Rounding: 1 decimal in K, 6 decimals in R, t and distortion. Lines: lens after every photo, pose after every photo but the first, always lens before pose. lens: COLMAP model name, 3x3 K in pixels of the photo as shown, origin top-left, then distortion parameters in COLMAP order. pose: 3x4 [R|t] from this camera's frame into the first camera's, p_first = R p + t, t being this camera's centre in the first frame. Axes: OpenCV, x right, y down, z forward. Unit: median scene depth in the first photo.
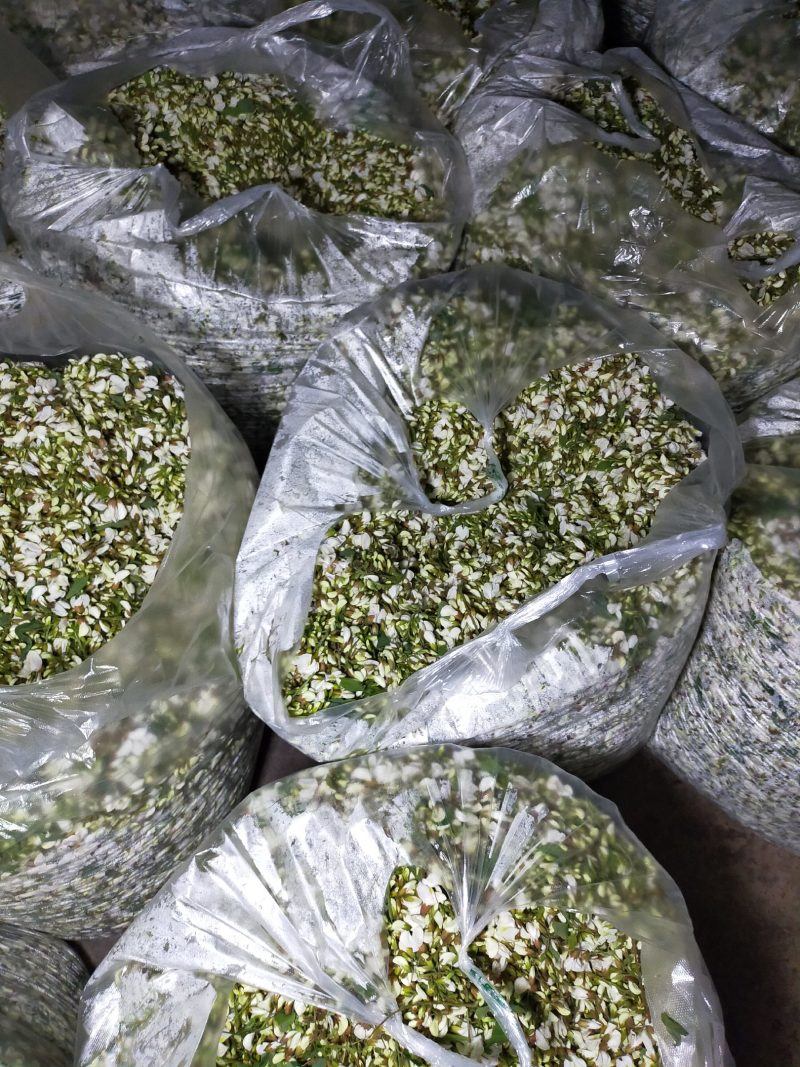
lens RADIAL K [[816.4, 0, 400.0], [0, 816.4, 533.5], [0, 0, 1]] dist [0.100252, -0.191031]
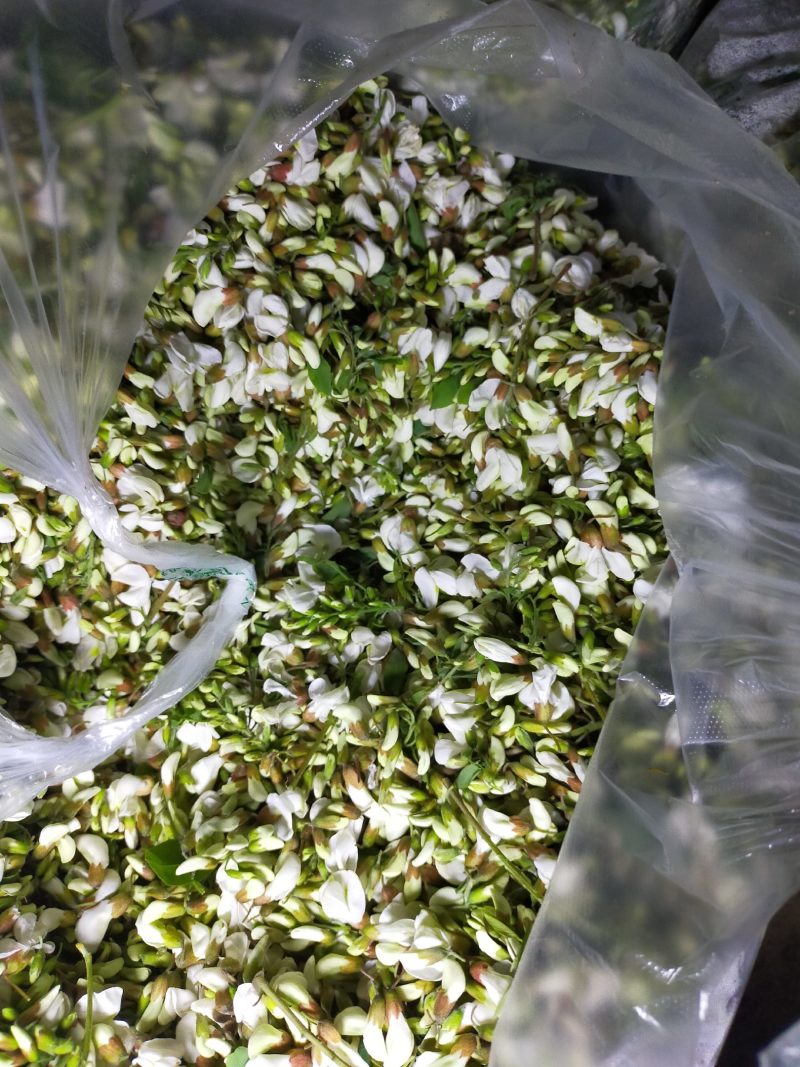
lens RADIAL K [[816.4, 0, 400.0], [0, 816.4, 533.5], [0, 0, 1]] dist [0.100252, -0.191031]
pose [[0.868216, -0.478170, 0.132494, 0.166094], [0.438792, 0.864574, 0.244892, -0.146105], [-0.231651, -0.154482, 0.960455, 0.705340]]
